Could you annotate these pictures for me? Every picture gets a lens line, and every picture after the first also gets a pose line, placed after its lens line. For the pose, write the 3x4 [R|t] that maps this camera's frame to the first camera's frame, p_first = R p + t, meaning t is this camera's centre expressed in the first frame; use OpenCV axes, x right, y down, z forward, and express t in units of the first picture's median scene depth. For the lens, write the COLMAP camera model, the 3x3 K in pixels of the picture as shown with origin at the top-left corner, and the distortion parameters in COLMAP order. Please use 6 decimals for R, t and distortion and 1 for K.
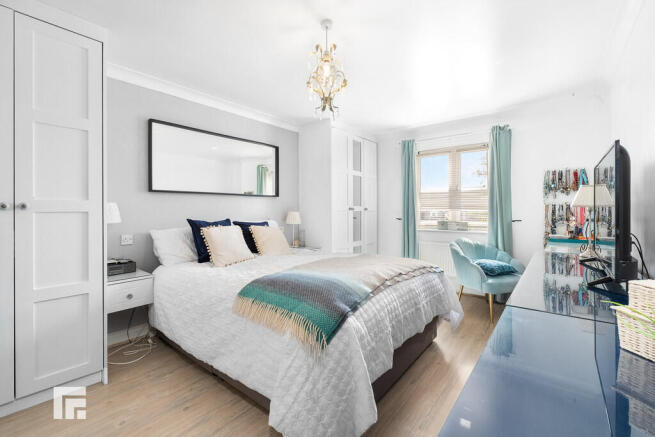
lens RADIAL K [[284.2, 0, 326.7], [0, 284.2, 212.5], [0, 0, 1]] dist [-0.002794, 0.001355]
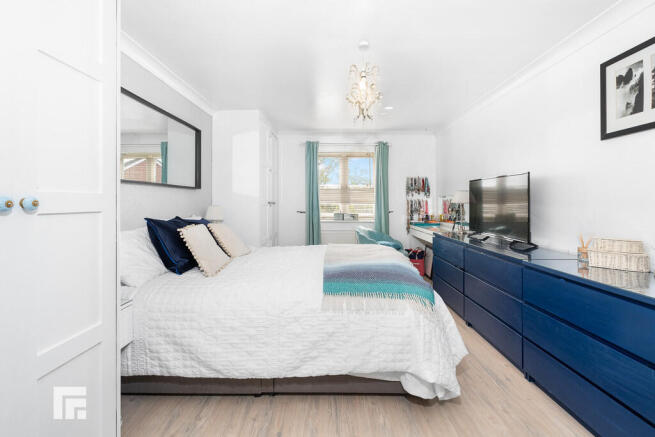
lens RADIAL K [[284.2, 0, 327.6], [0, 284.2, 203.6], [0, 0, 1]] dist [-0.002794, 0.001355]
pose [[0.784106, -0.000983, 0.620627, -0.430448], [0.002620, 0.999995, -0.001726, -0.009519], [-0.620622, 0.002980, 0.784104, 0.101551]]
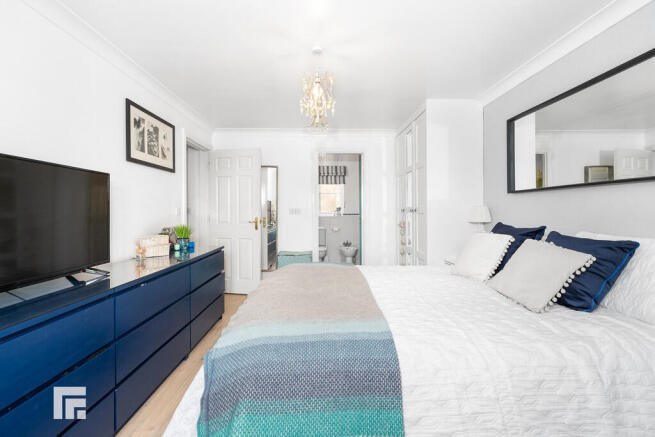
lens RADIAL K [[284.2, 0, 327.6], [0, 284.2, 213.9], [0, 0, 1]] dist [-0.002794, 0.001355]
pose [[-0.746599, 0.012899, -0.665150, 0.767915], [0.008116, 0.999914, 0.010281, -0.012871], [0.665225, 0.002277, -0.746639, 1.373764]]
